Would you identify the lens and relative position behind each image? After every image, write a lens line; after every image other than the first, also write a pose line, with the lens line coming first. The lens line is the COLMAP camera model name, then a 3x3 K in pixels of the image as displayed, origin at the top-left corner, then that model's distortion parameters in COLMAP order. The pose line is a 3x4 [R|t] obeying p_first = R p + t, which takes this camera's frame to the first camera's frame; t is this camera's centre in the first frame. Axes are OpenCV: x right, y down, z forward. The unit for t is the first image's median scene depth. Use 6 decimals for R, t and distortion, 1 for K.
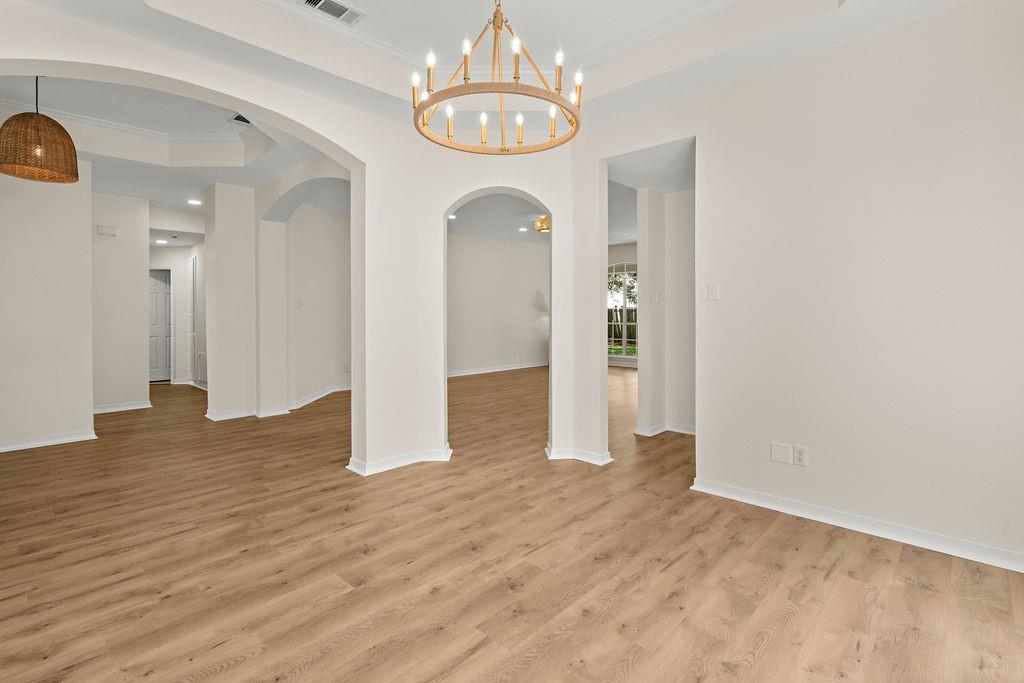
lens RADIAL K [[473.2, 0, 511.1], [0, 473.2, 322.2], [0, 0, 1]] dist [-0.000555, -0.000331]
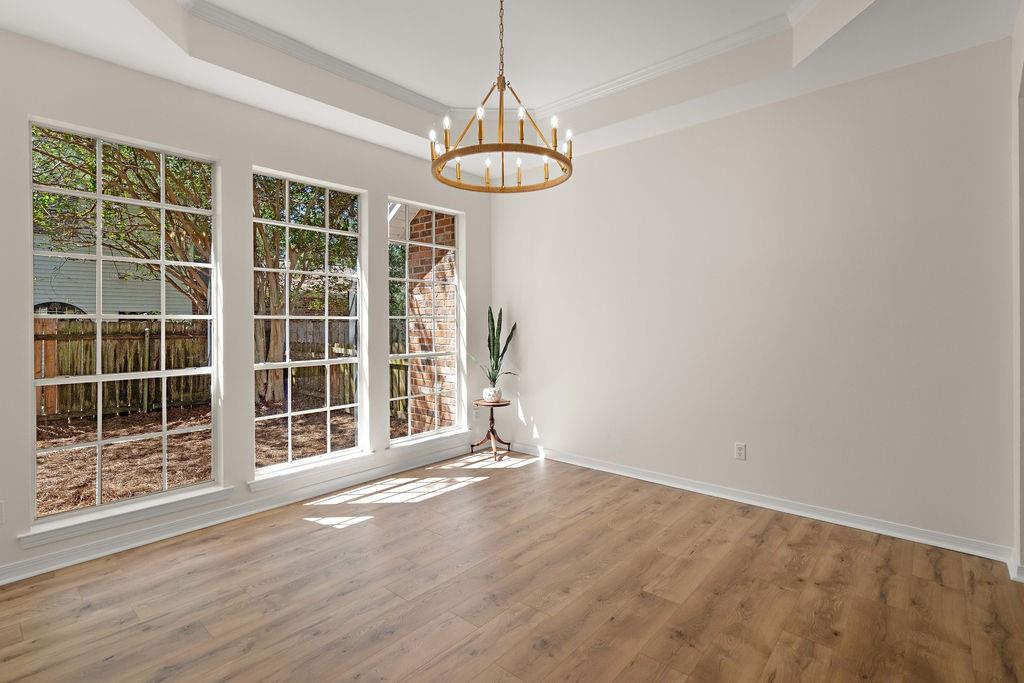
lens RADIAL K [[473.2, 0, 511.1], [0, 473.2, 322.2], [0, 0, 1]] dist [-0.000555, -0.000331]
pose [[-0.999227, 0.011324, -0.037646, -0.002888], [0.010614, 0.999763, 0.019018, -0.060196], [0.037852, 0.018604, -0.999110, 2.026523]]
